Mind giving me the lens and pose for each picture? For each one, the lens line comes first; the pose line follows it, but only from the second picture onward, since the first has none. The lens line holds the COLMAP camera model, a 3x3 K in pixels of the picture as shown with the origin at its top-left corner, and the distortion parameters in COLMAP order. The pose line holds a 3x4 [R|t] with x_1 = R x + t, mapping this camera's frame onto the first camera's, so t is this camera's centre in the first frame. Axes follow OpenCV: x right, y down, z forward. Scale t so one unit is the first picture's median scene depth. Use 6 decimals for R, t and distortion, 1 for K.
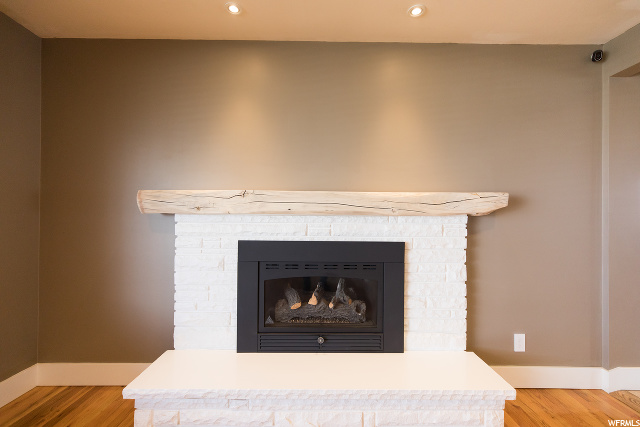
lens RADIAL K [[288.3, 0, 321.0], [0, 288.3, 213.9], [0, 0, 1]] dist [0.002986, -0.000240]
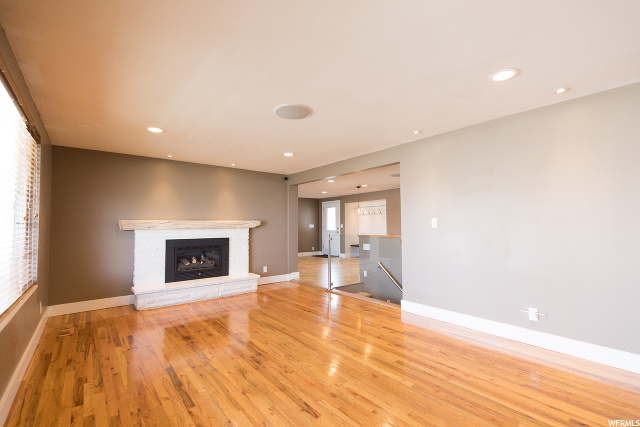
lens RADIAL K [[285.4, 0, 320.0], [0, 285.4, 213.5], [0, 0, 1]] dist [0.001697, -0.000123]
pose [[0.778226, 0.011729, 0.627875, -0.800631], [0.012253, 0.999352, -0.033855, -0.037030], [-0.627865, 0.034041, 0.777578, -1.818100]]
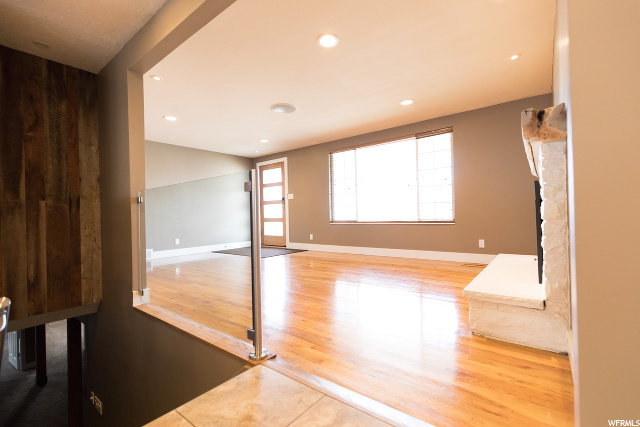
lens RADIAL K [[285.4, 0, 320.0], [0, 285.4, 213.5], [0, 0, 1]] dist [0.001697, -0.000123]
pose [[-0.621876, 0.001229, -0.783115, 1.586407], [0.022550, 0.999612, -0.016339, 0.215210], [0.782791, -0.027820, -0.621662, 0.989288]]
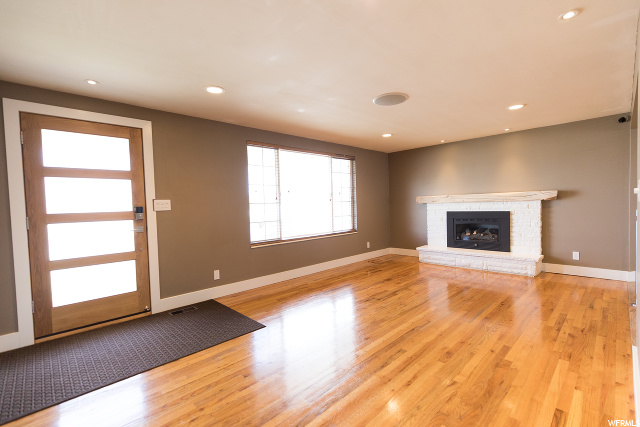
lens RADIAL K [[288.3, 0, 321.0], [0, 288.3, 213.9], [0, 0, 1]] dist [0.002986, -0.000240]
pose [[0.694638, -0.006398, -0.719331, 0.980222], [0.039507, 0.998791, 0.029268, -0.025222], [0.718274, -0.048749, 0.694051, -2.074200]]
